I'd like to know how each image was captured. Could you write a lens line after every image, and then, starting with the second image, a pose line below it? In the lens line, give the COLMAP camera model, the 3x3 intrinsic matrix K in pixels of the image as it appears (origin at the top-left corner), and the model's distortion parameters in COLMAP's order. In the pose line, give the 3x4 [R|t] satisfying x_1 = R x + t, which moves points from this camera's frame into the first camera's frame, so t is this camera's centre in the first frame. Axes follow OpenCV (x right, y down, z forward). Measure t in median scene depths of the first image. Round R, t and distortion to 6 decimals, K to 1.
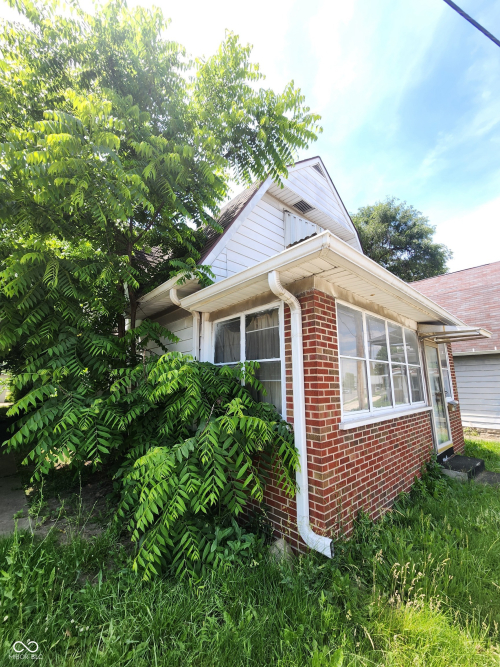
lens RADIAL K [[267.1, 0, 249.2], [0, 267.1, 332.6], [0, 0, 1]] dist [-0.000231, -0.000060]
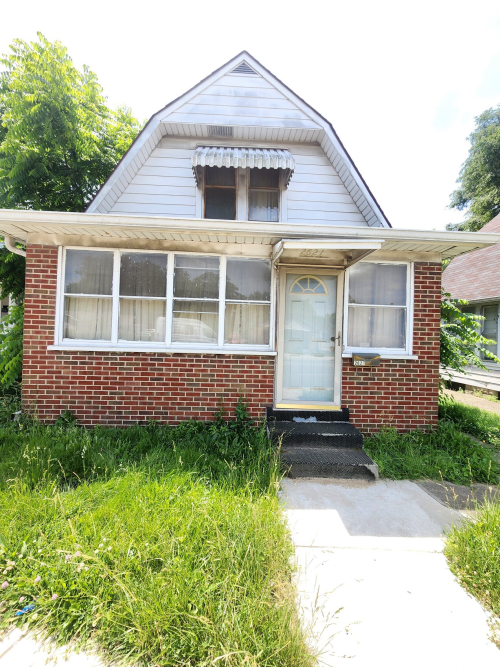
lens RADIAL K [[267.1, 0, 250.4], [0, 267.1, 332.3], [0, 0, 1]] dist [-0.000231, -0.000060]
pose [[0.778921, 0.014101, -0.626963, 1.896600], [0.089690, 0.986965, 0.133626, 0.184774], [0.620675, -0.160316, 0.767503, 0.596652]]
